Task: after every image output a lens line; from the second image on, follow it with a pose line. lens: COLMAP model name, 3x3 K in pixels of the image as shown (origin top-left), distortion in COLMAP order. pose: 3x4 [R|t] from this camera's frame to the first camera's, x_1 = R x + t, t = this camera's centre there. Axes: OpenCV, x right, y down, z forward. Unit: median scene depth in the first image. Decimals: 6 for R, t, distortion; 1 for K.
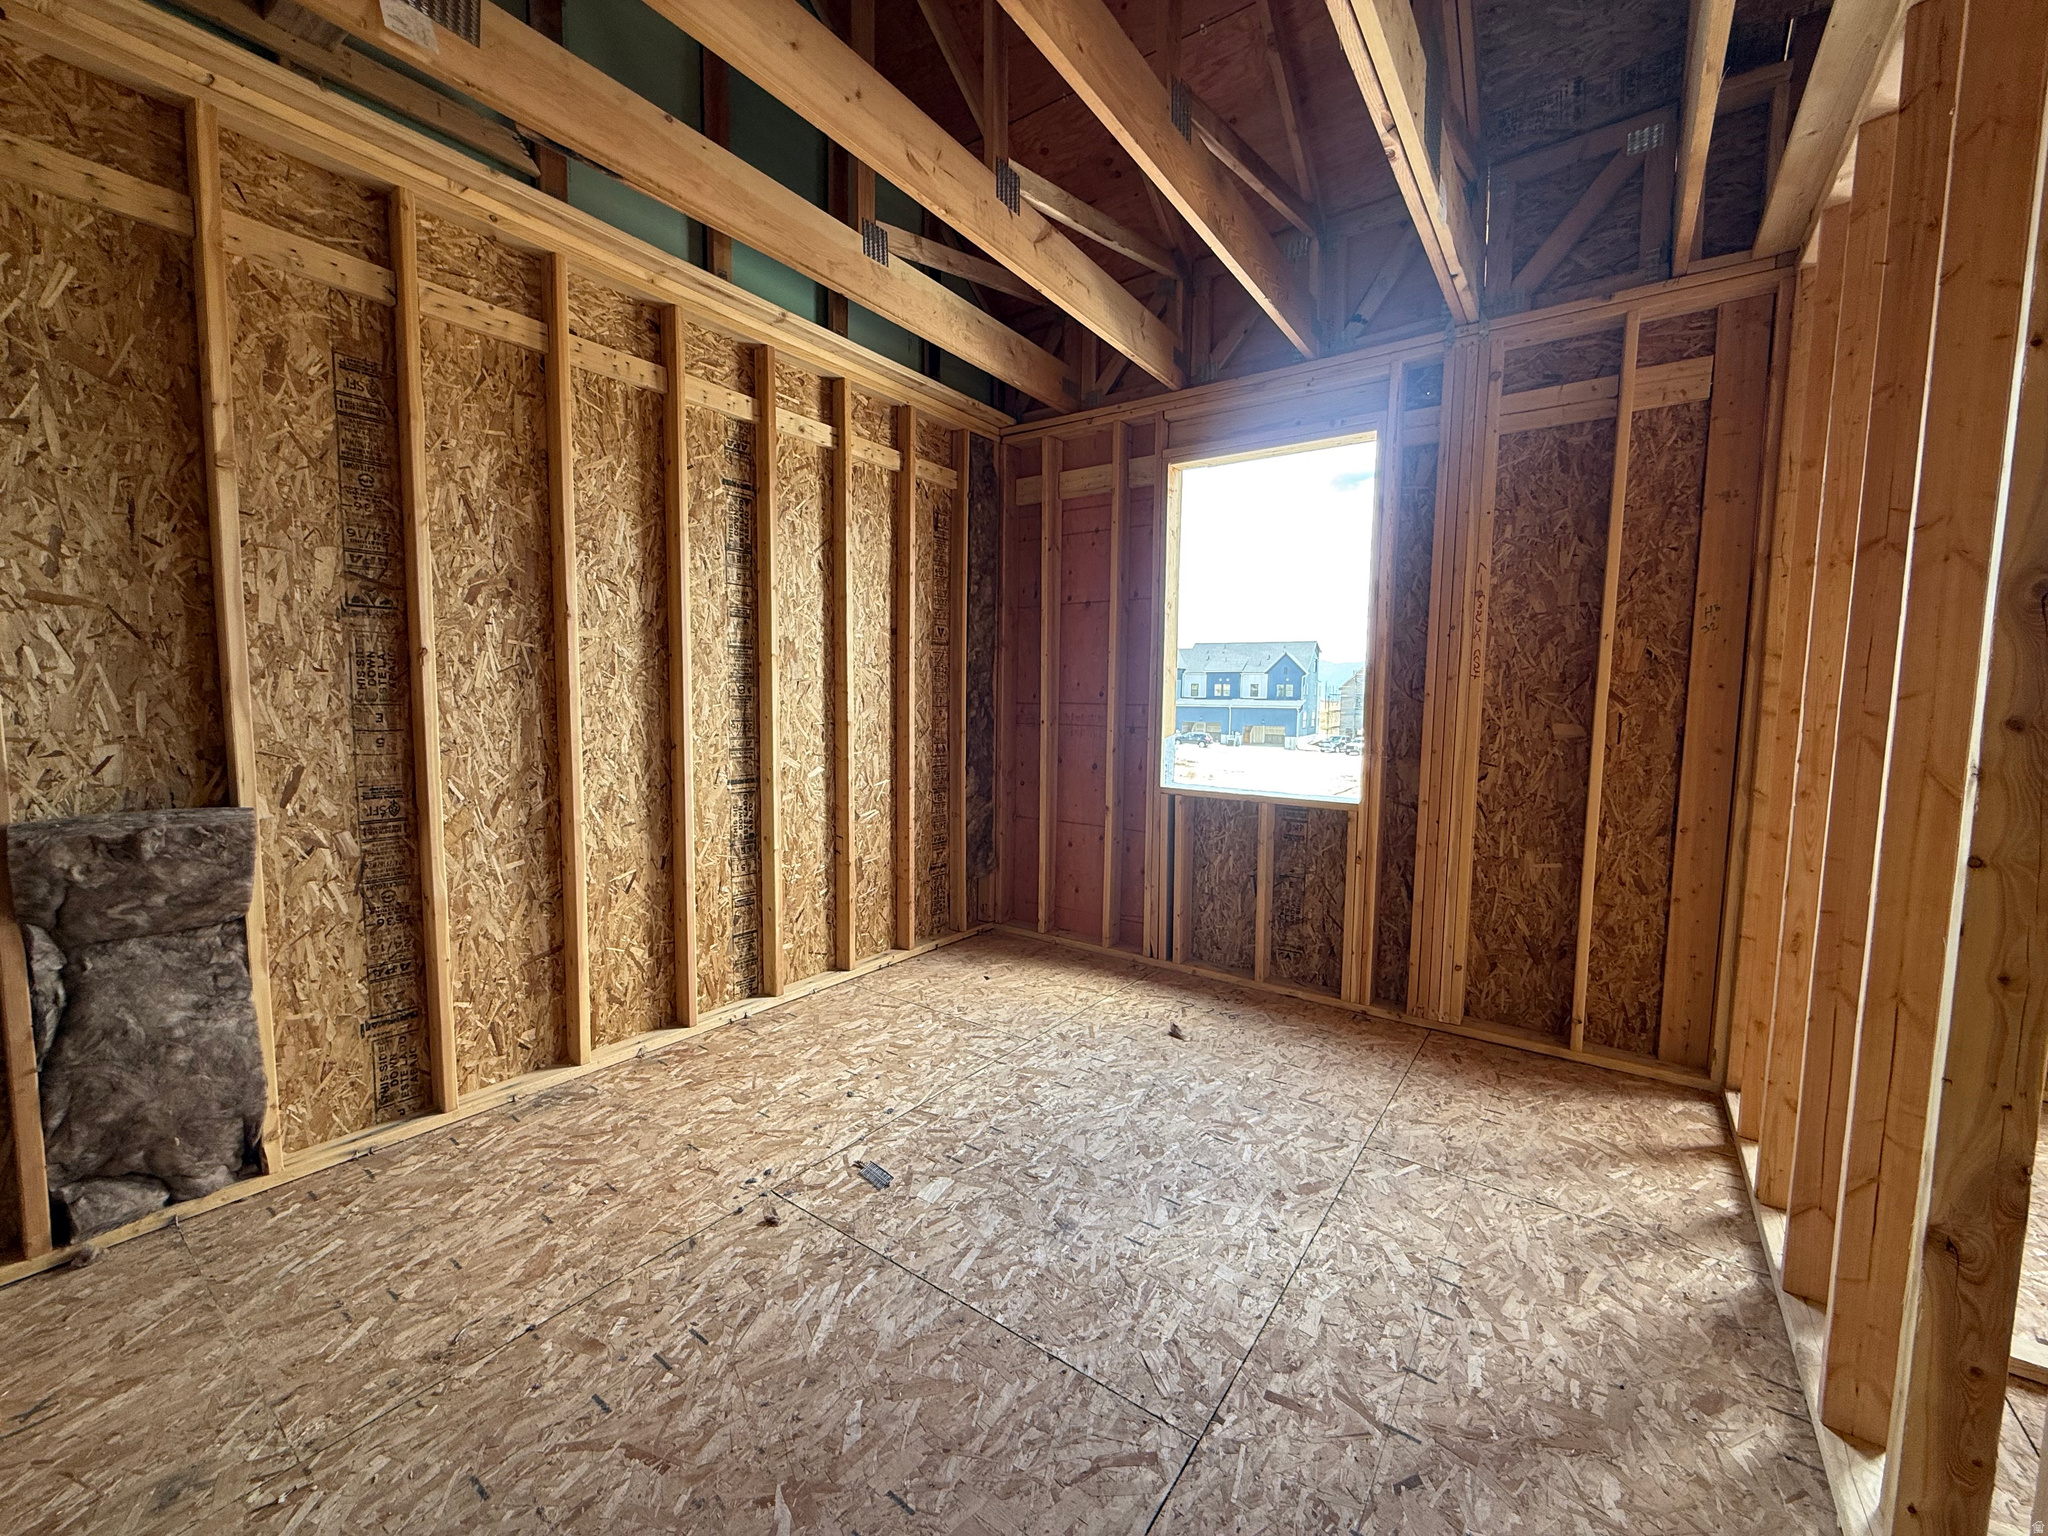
lens RADIAL K [[820.7, 0, 1016.1], [0, 820.7, 770.9], [0, 0, 1]] dist [0.003794, 0.000980]
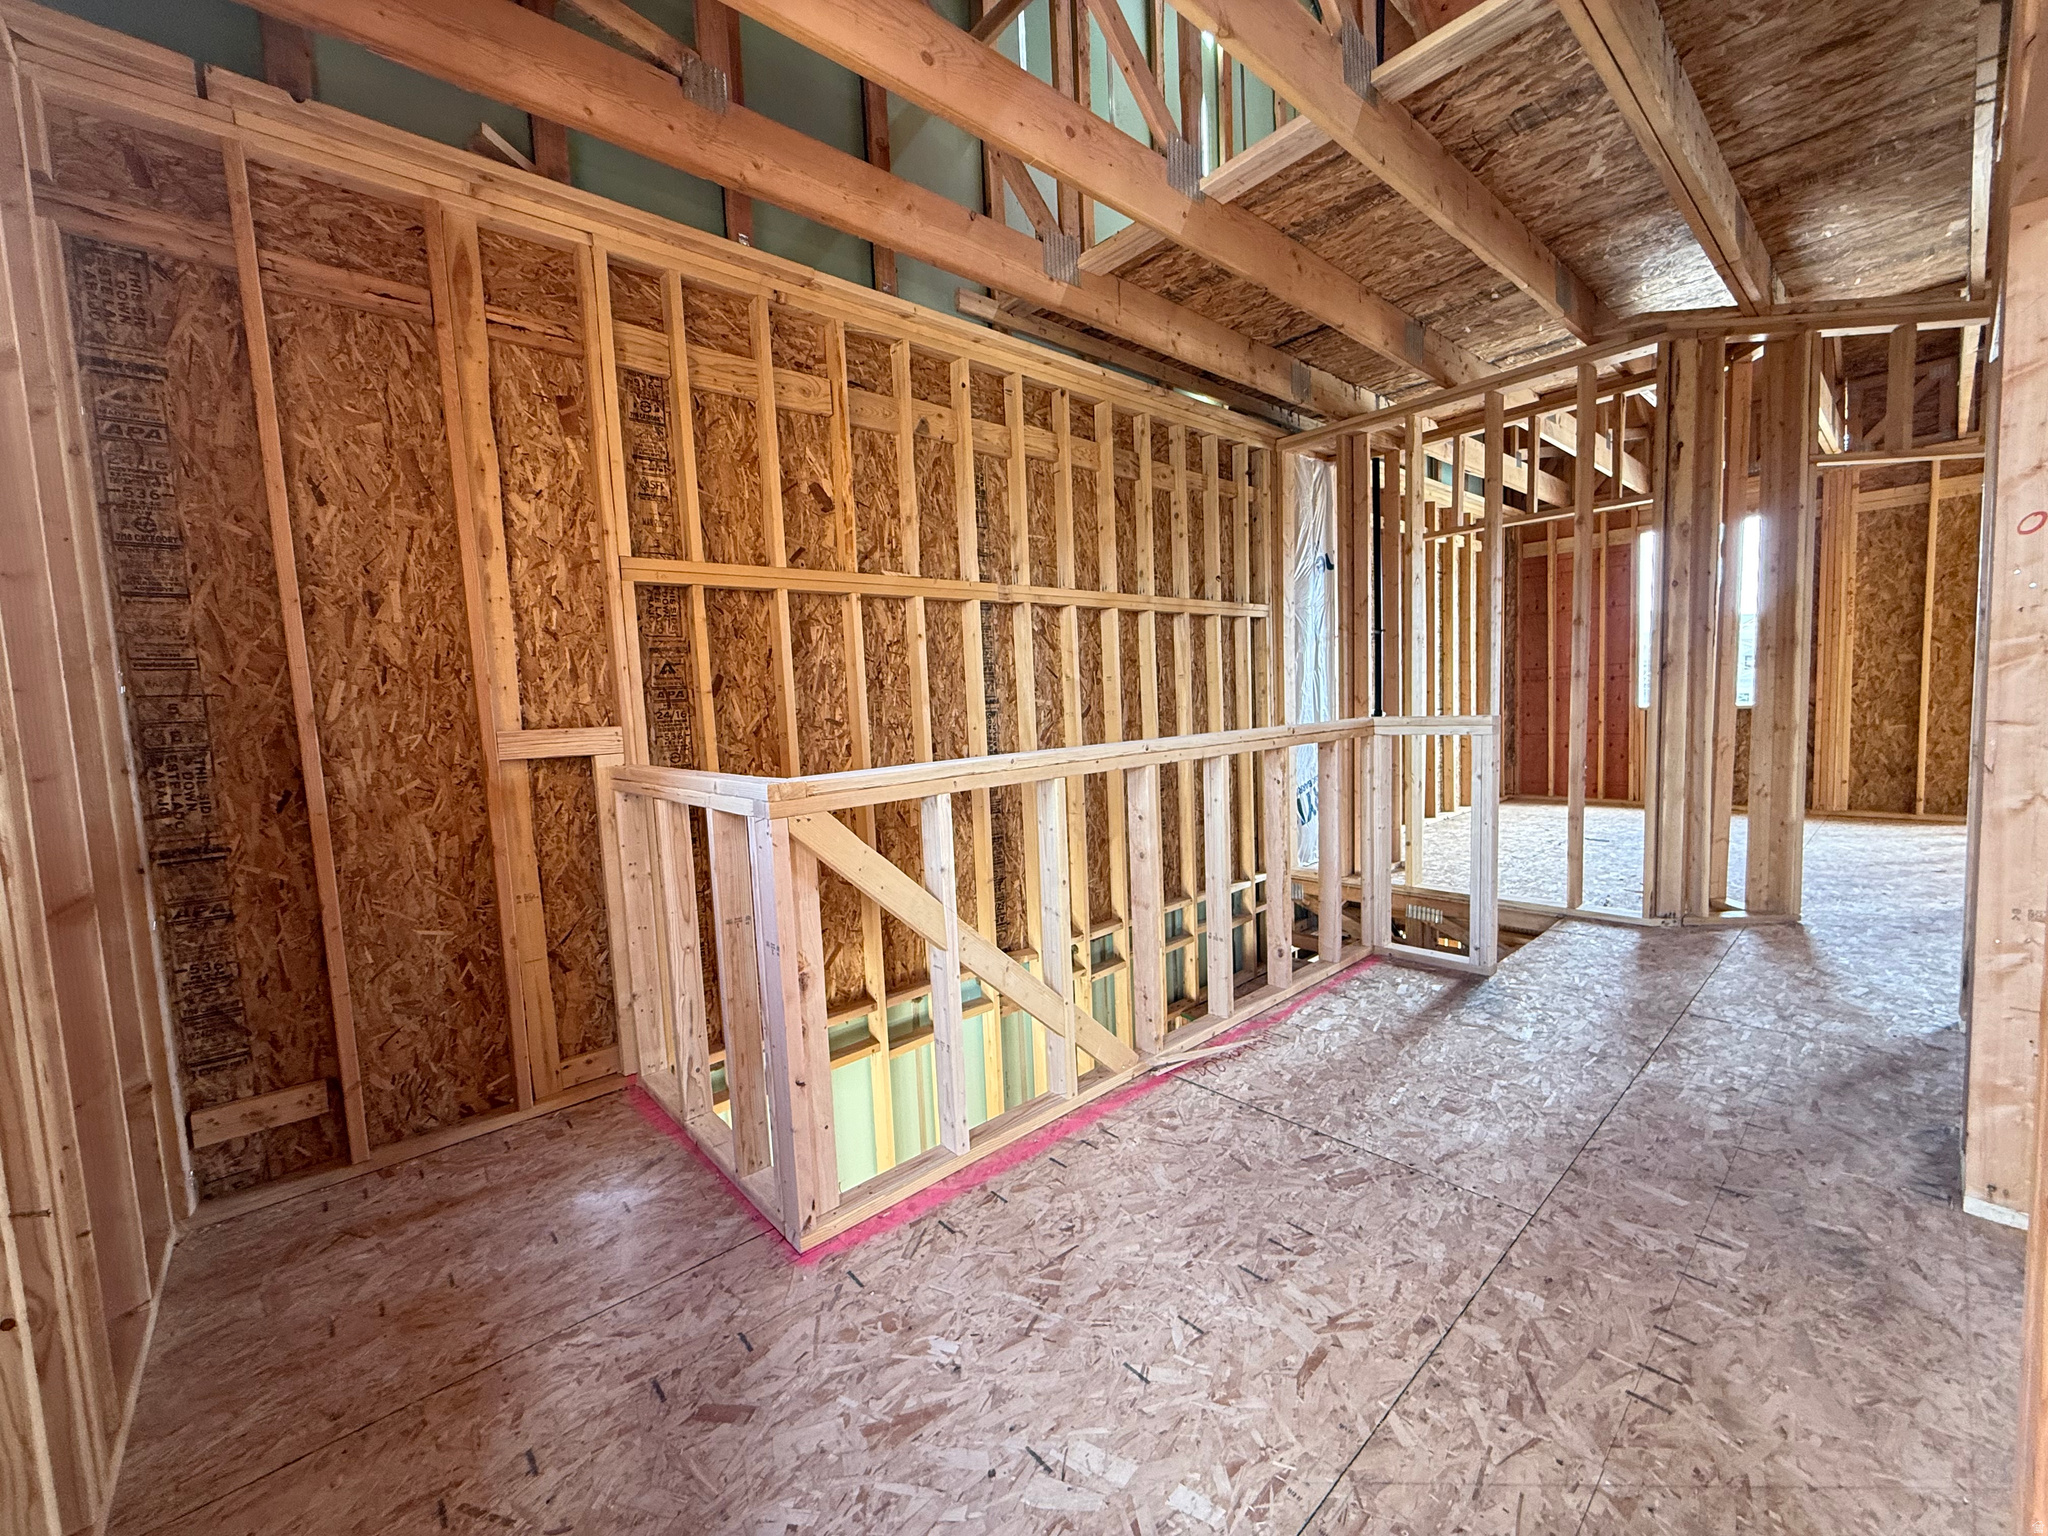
lens RADIAL K [[820.7, 0, 1034.1], [0, 820.7, 763.3], [0, 0, 1]] dist [0.003794, 0.000980]
pose [[0.975632, -0.054278, -0.212593, -0.980169], [0.057485, 0.998306, 0.008929, 0.067518], [0.211748, -0.020932, 0.977100, -1.405386]]
